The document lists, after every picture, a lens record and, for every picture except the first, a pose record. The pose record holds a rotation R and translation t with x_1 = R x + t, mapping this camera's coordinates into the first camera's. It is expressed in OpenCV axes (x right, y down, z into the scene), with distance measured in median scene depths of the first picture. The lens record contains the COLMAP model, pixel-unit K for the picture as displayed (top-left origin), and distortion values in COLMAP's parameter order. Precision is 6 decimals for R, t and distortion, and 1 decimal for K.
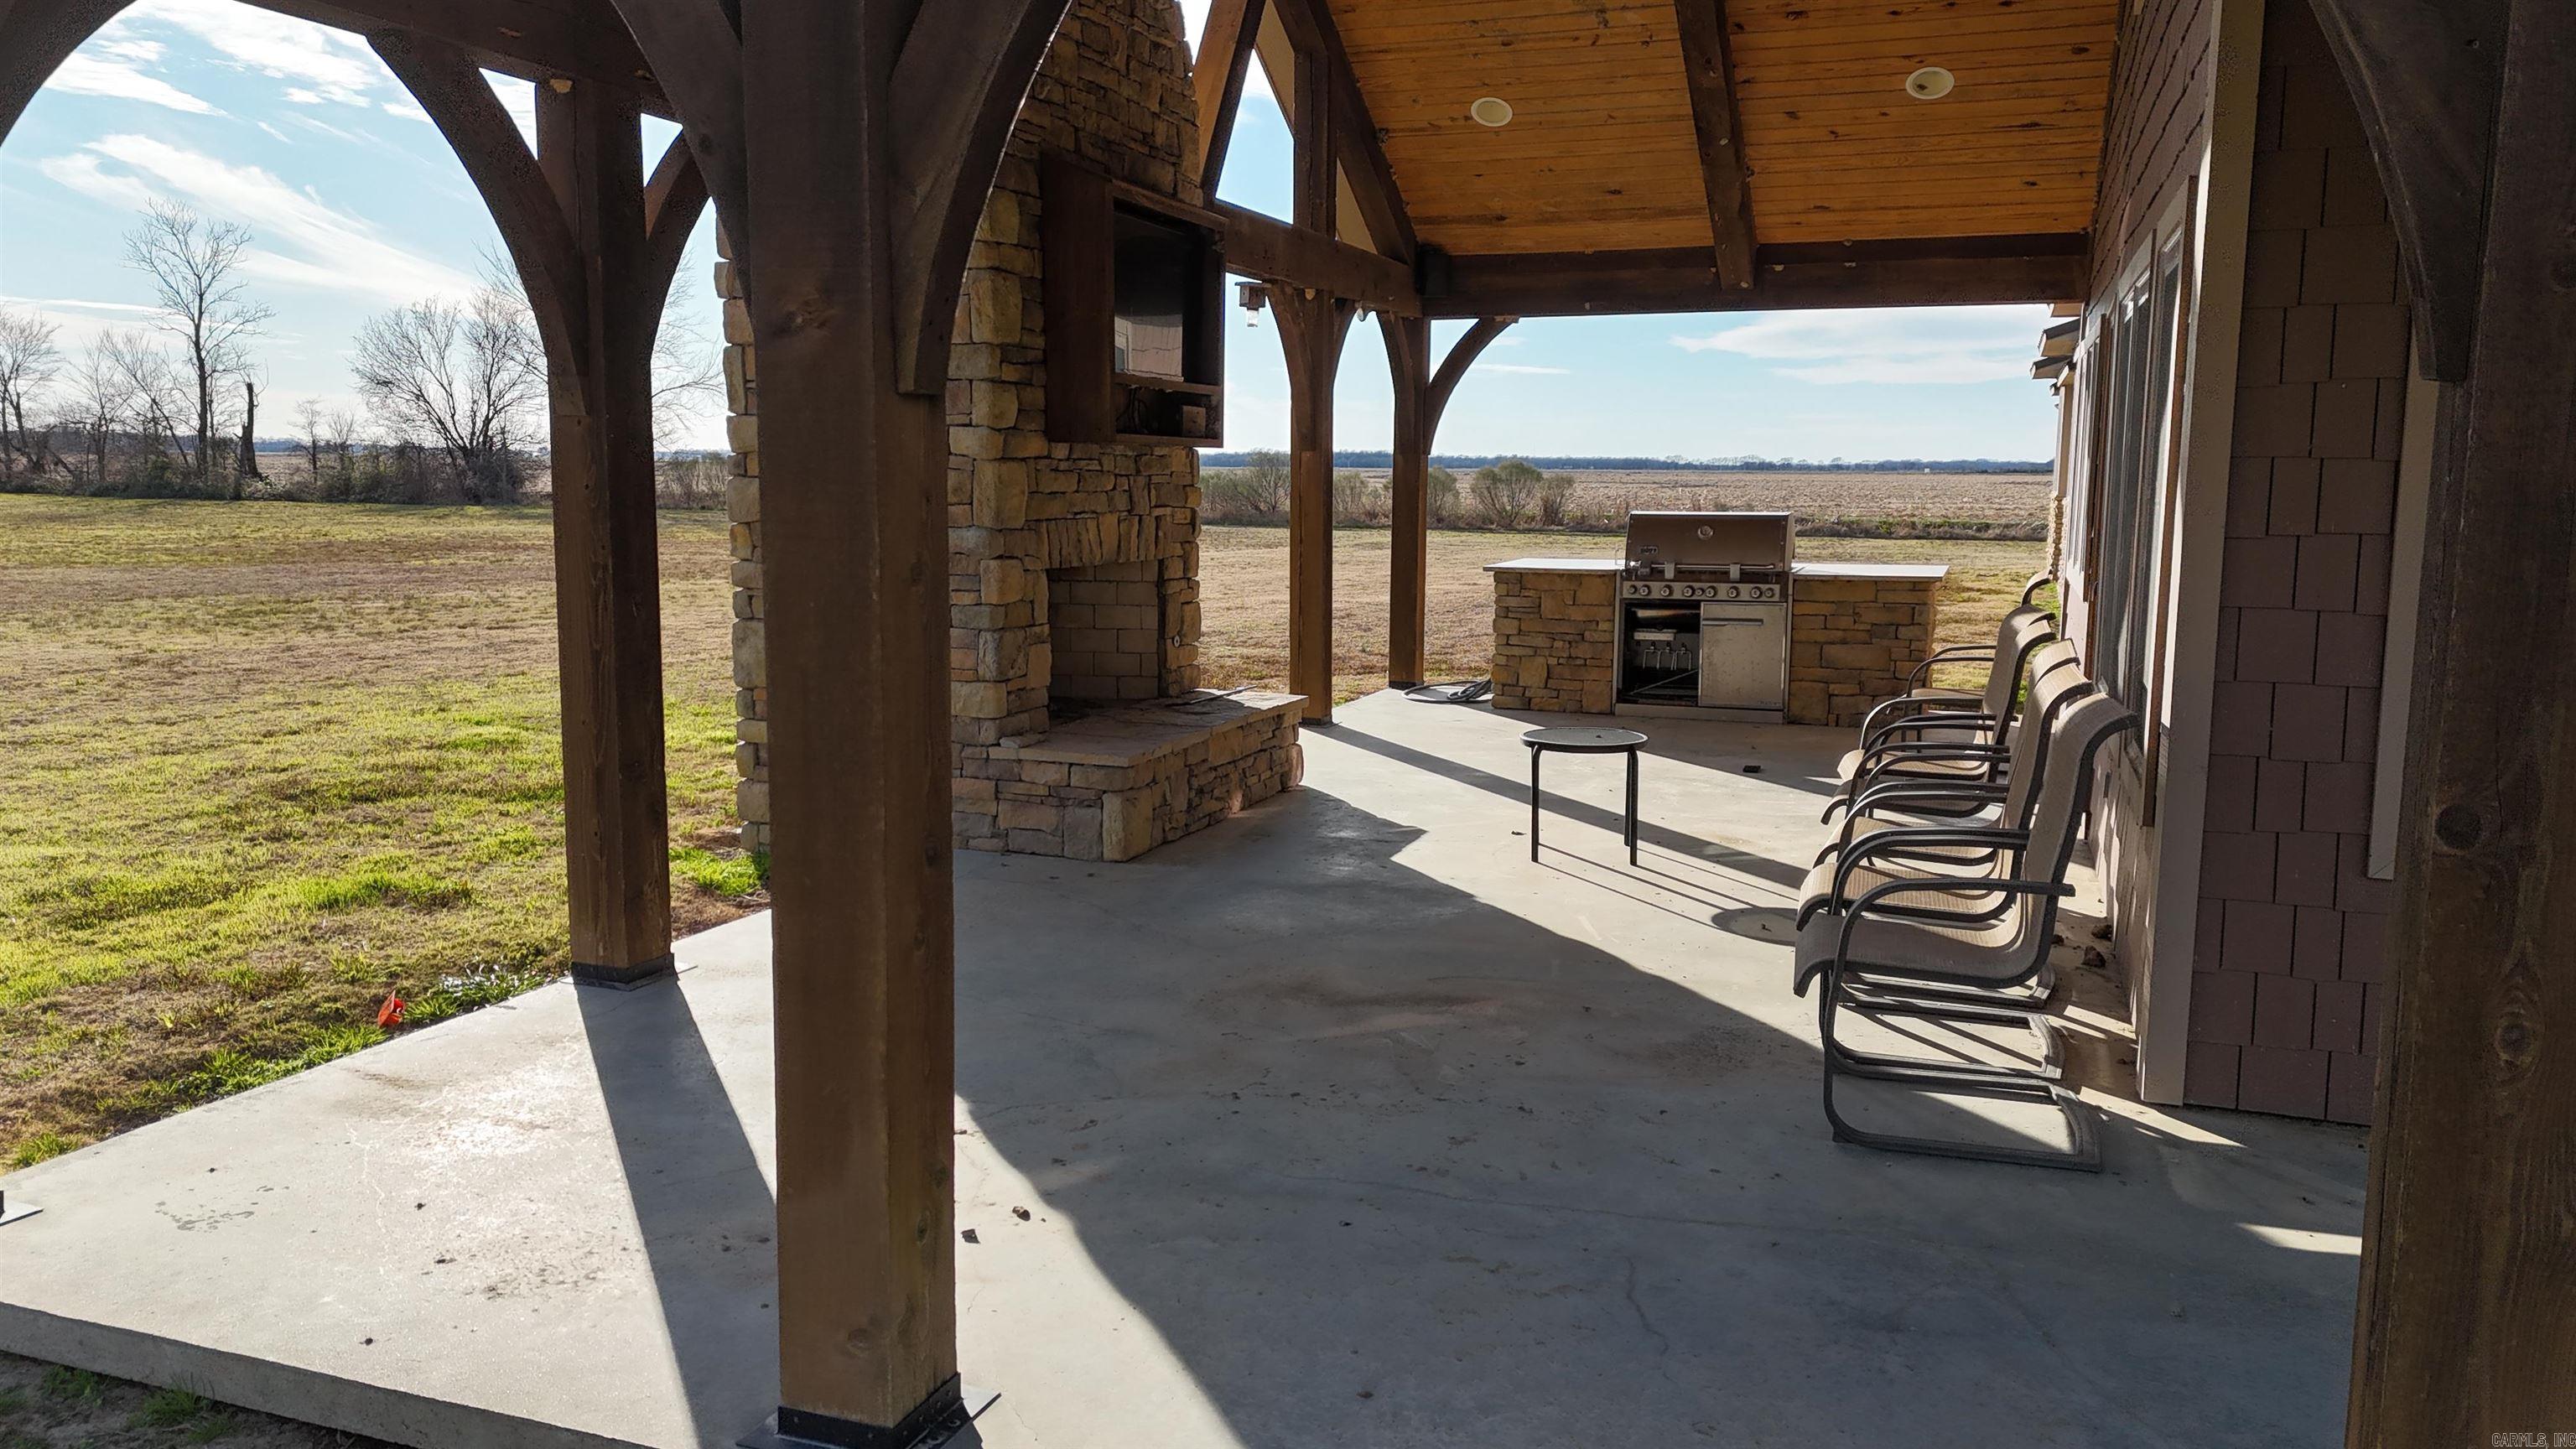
lens RADIAL K [[1882.0, 0, 1278.6], [0, 1882.0, 733.7], [0, 0, 1]] dist [0.079382, -0.077209]
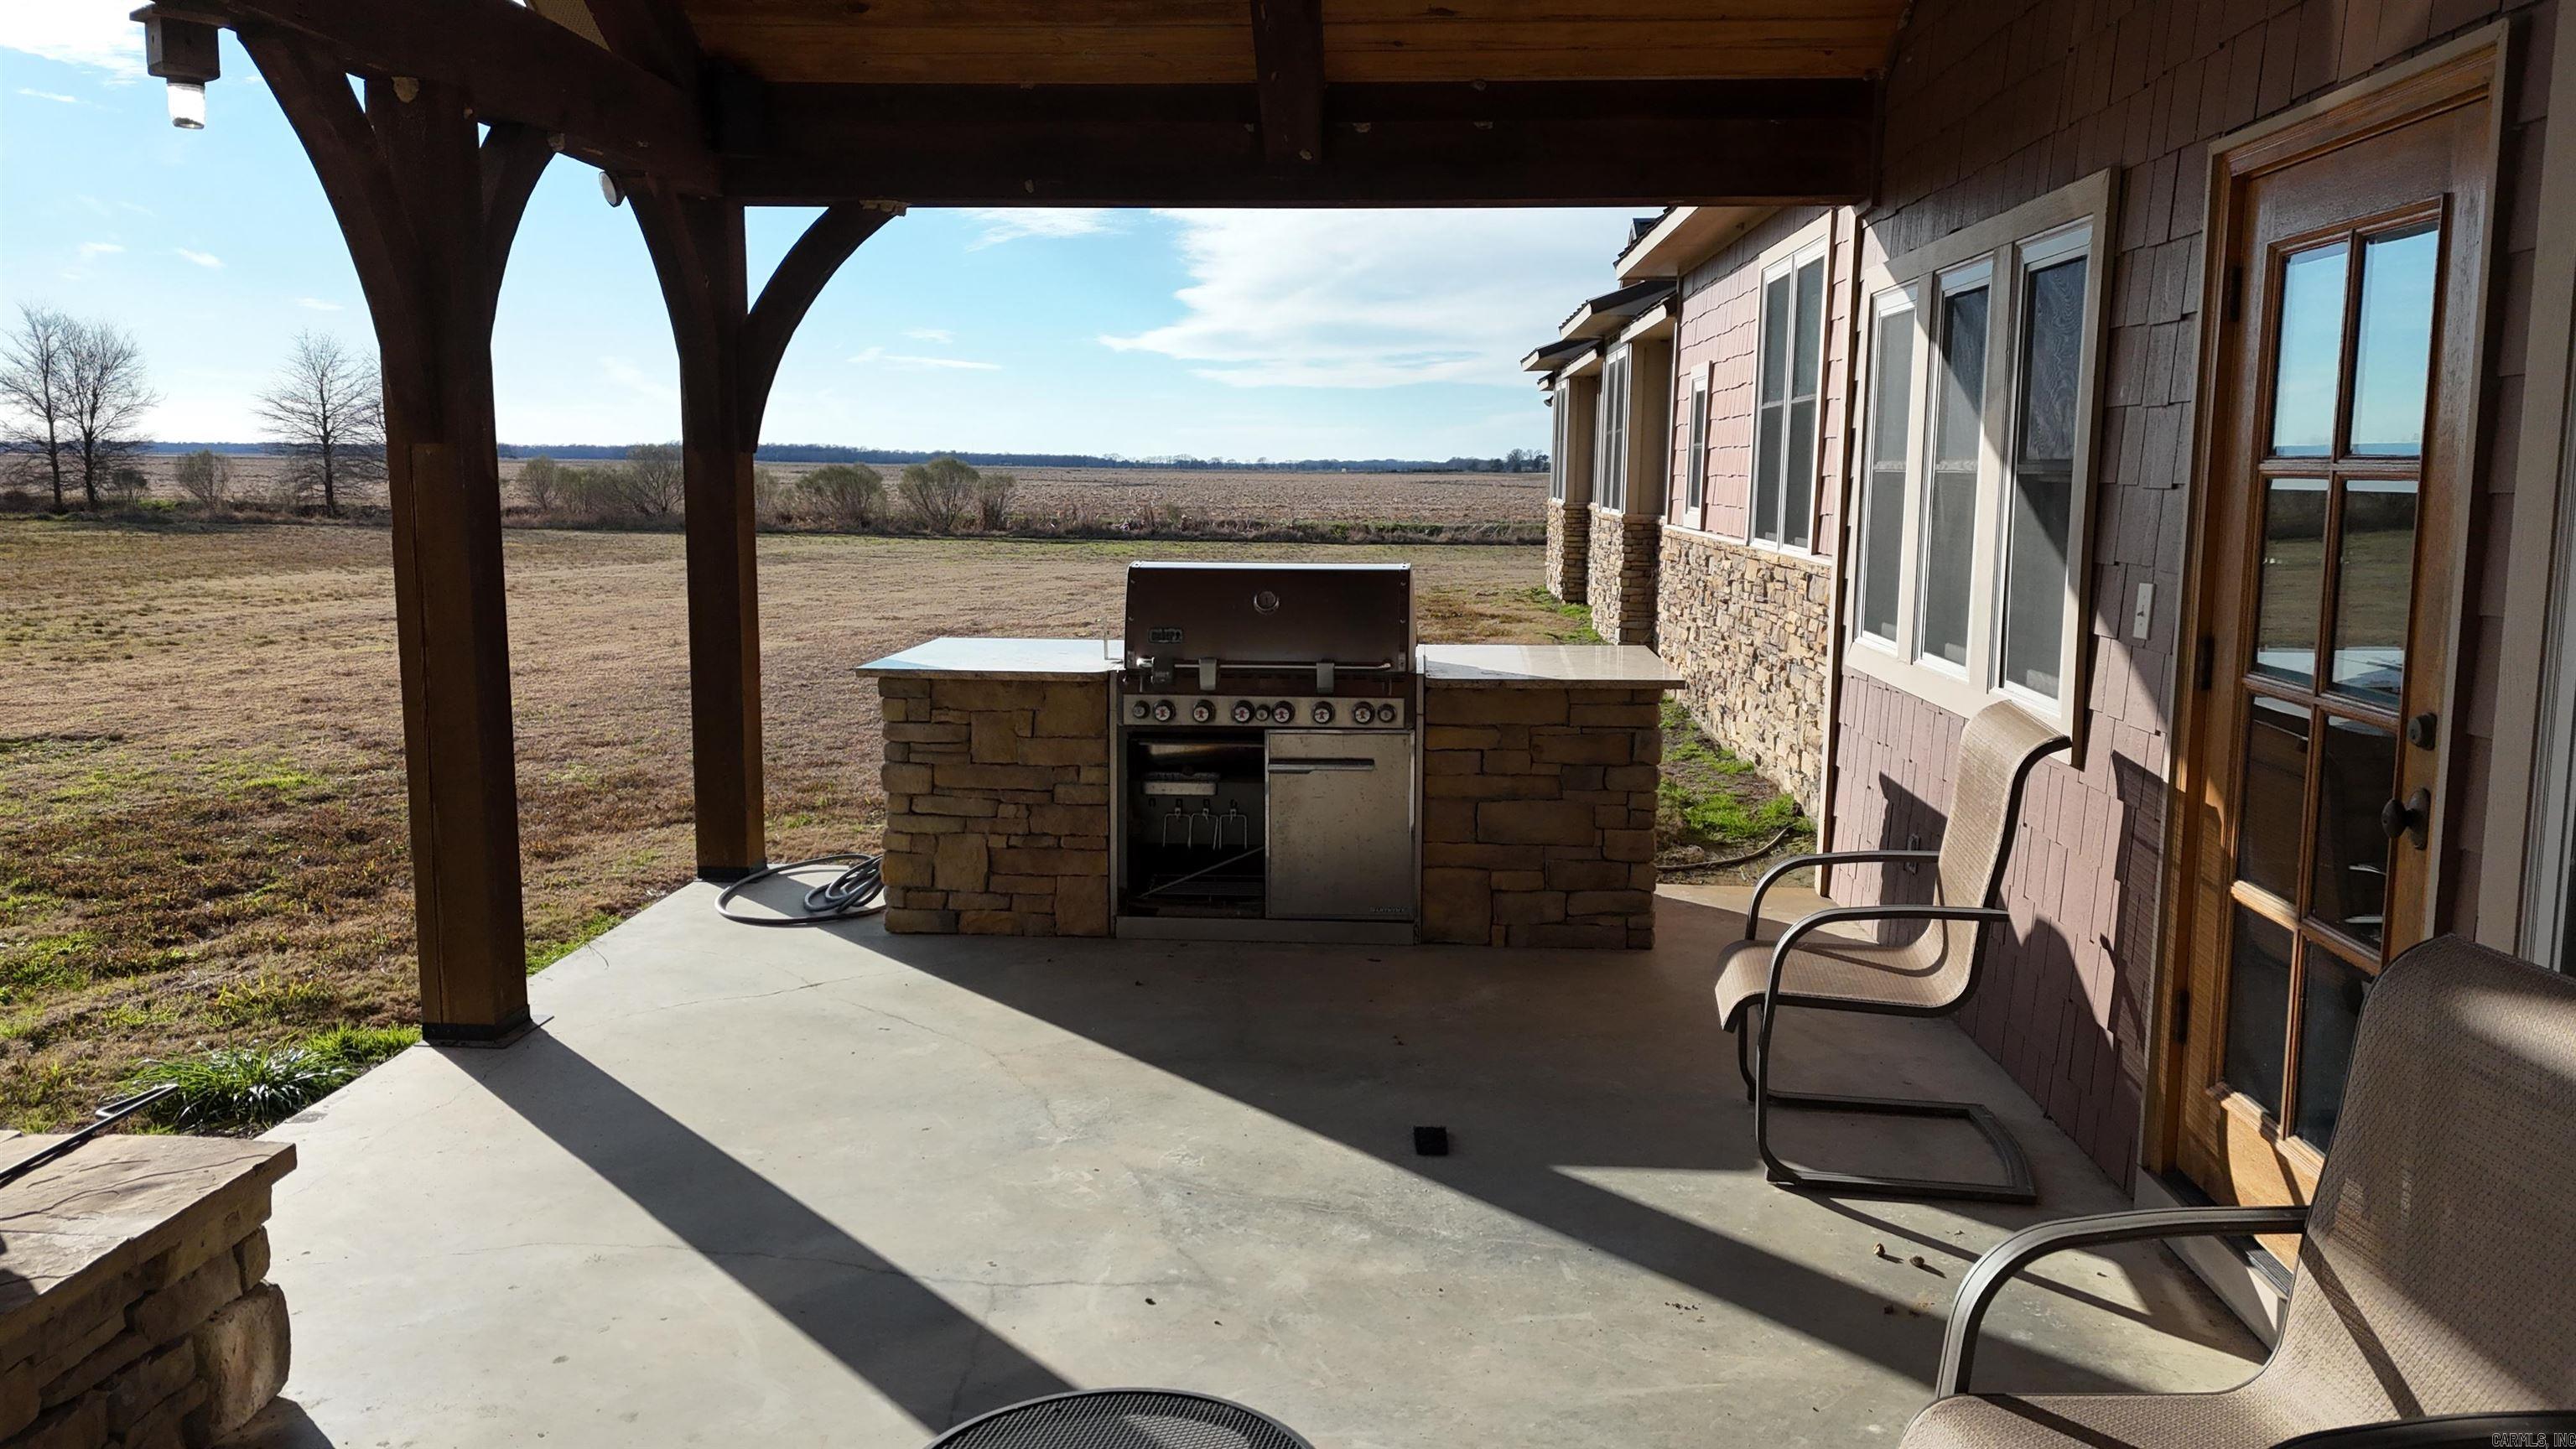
lens RADIAL K [[1882.0, 0, 1292.5], [0, 1882.0, 735.0], [0, 0, 1]] dist [0.079382, -0.077209]
pose [[0.955579, -0.041636, 0.291778, 0.073030], [0.040869, 0.999126, 0.008725, -0.072361], [-0.291886, 0.003587, 0.956446, 0.479910]]
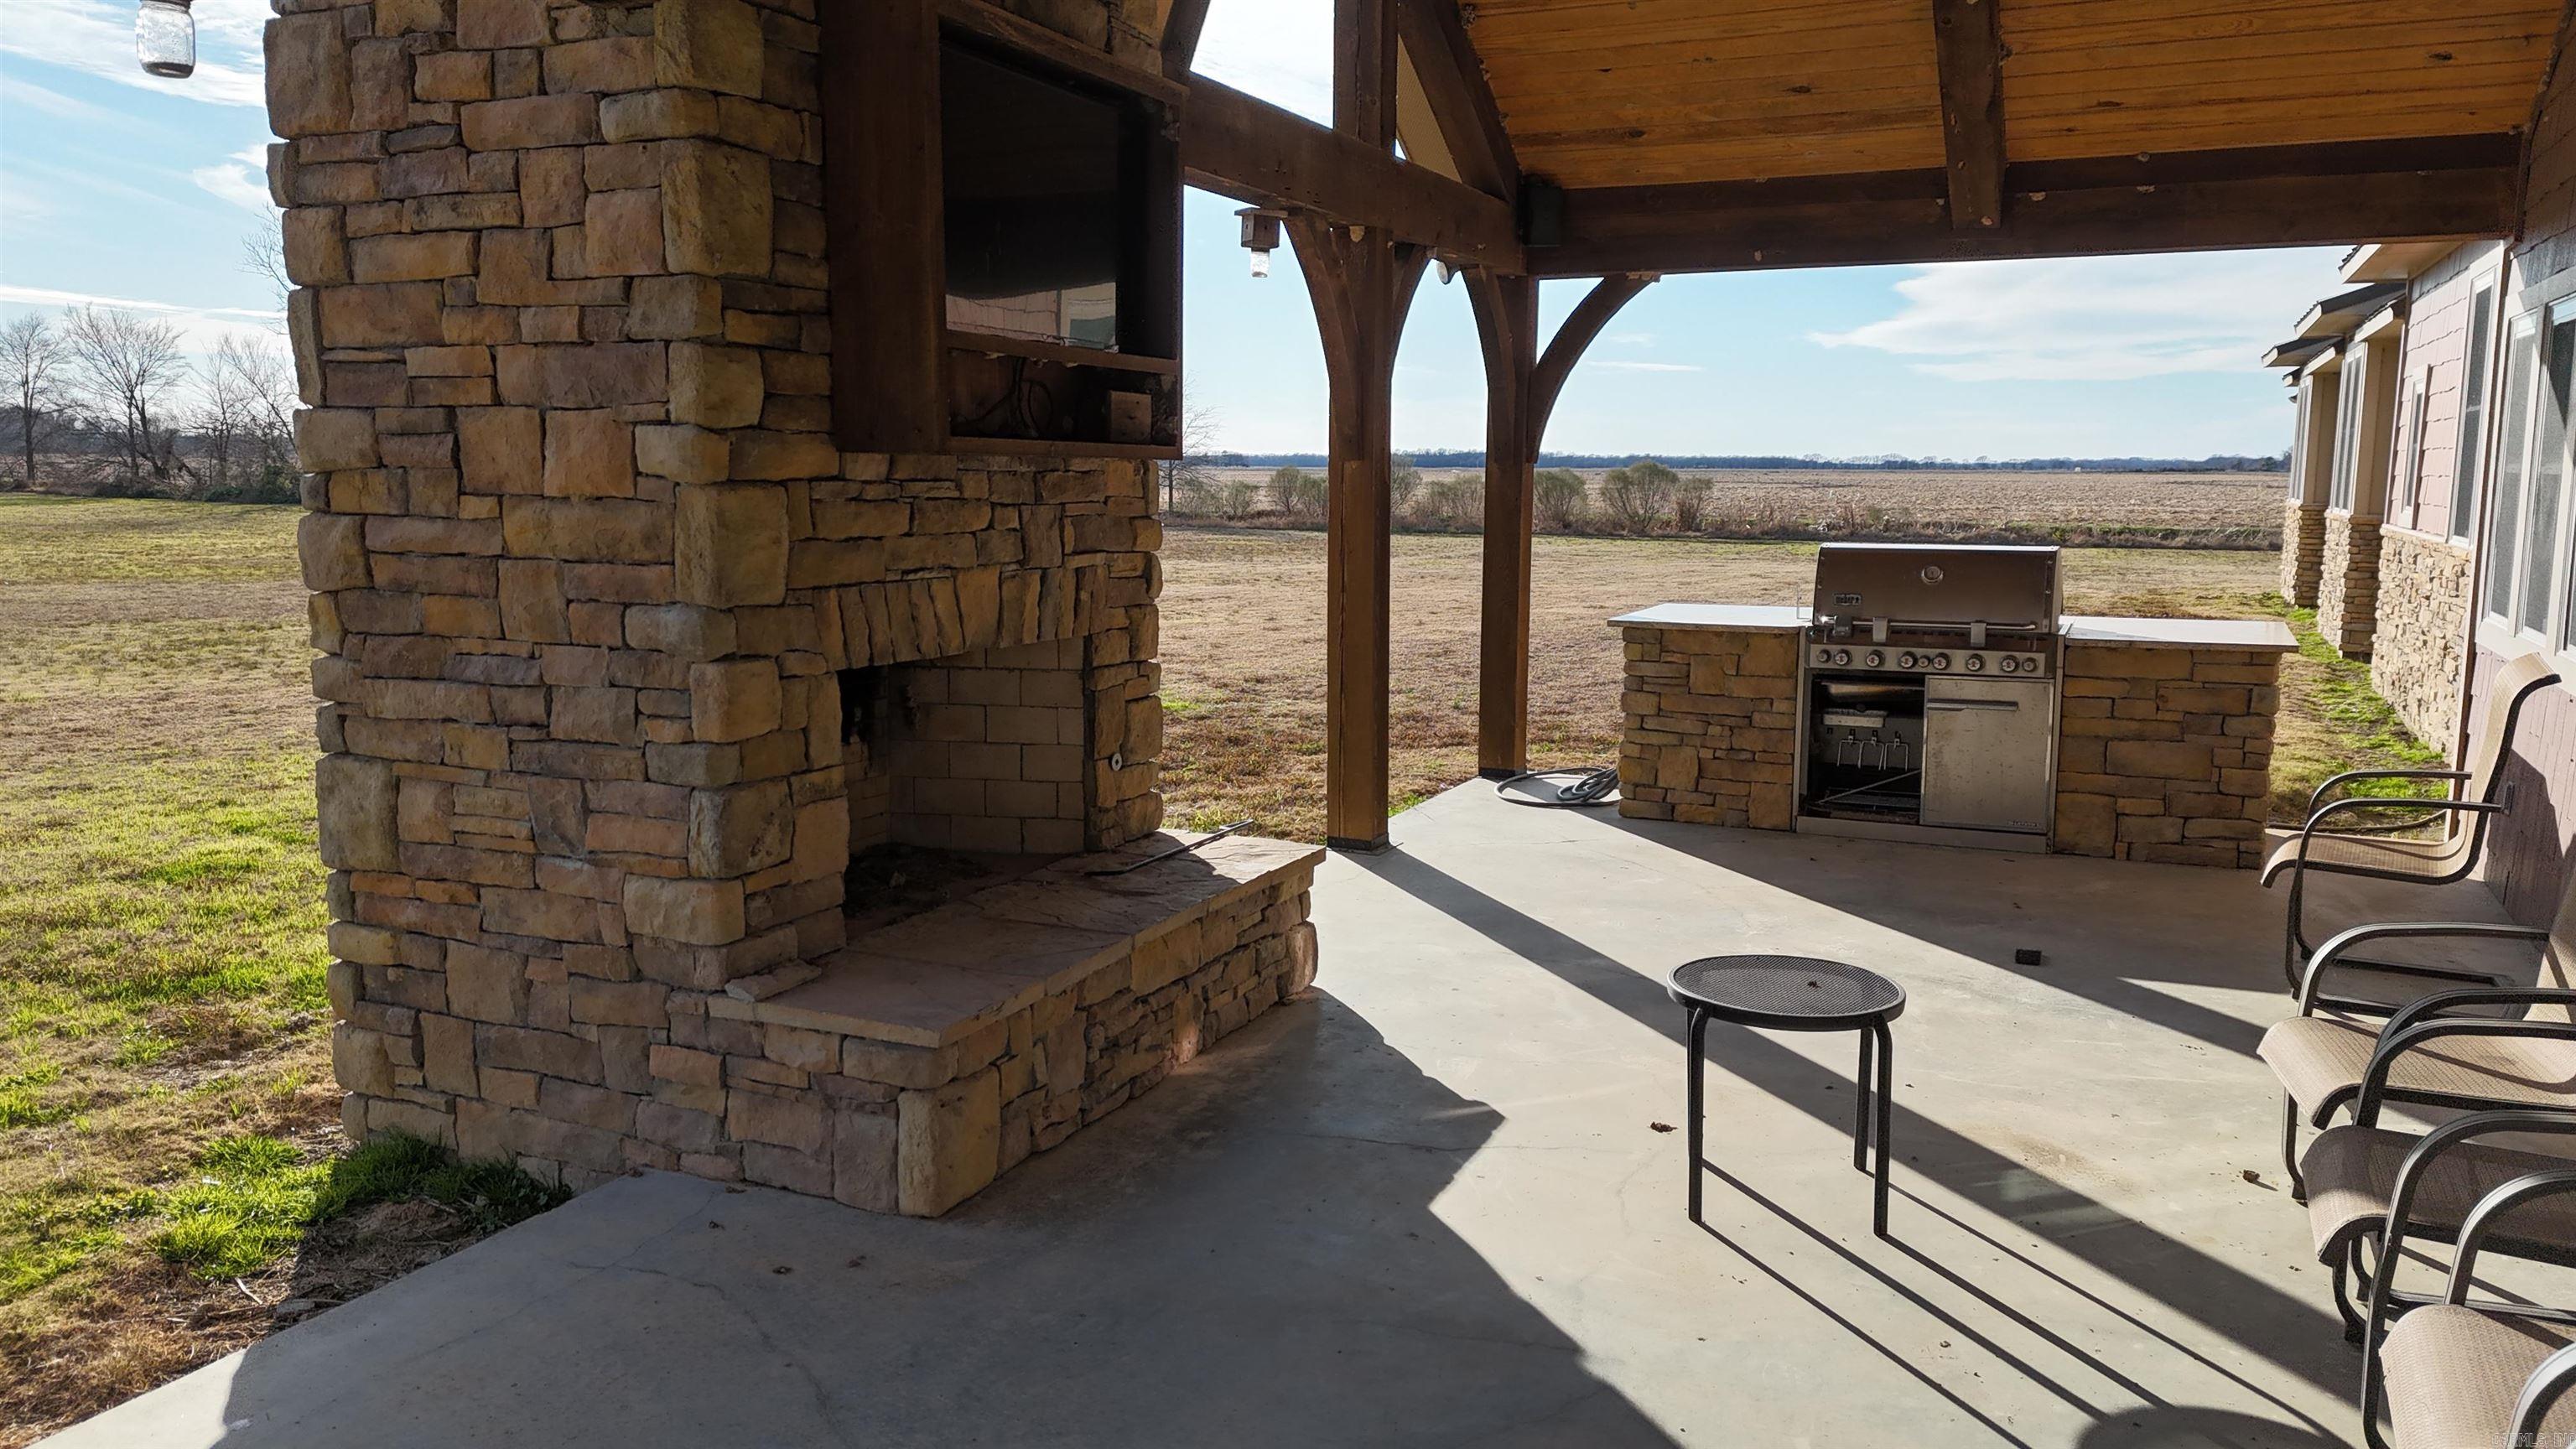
lens RADIAL K [[1882.0, 0, 1277.6], [0, 1882.0, 713.9], [0, 0, 1]] dist [0.079382, -0.077209]
pose [[0.997665, 0.006861, -0.067950, 0.033852], [-0.007570, 0.999920, -0.010178, -0.046569], [0.067875, 0.010669, 0.997637, 0.289664]]
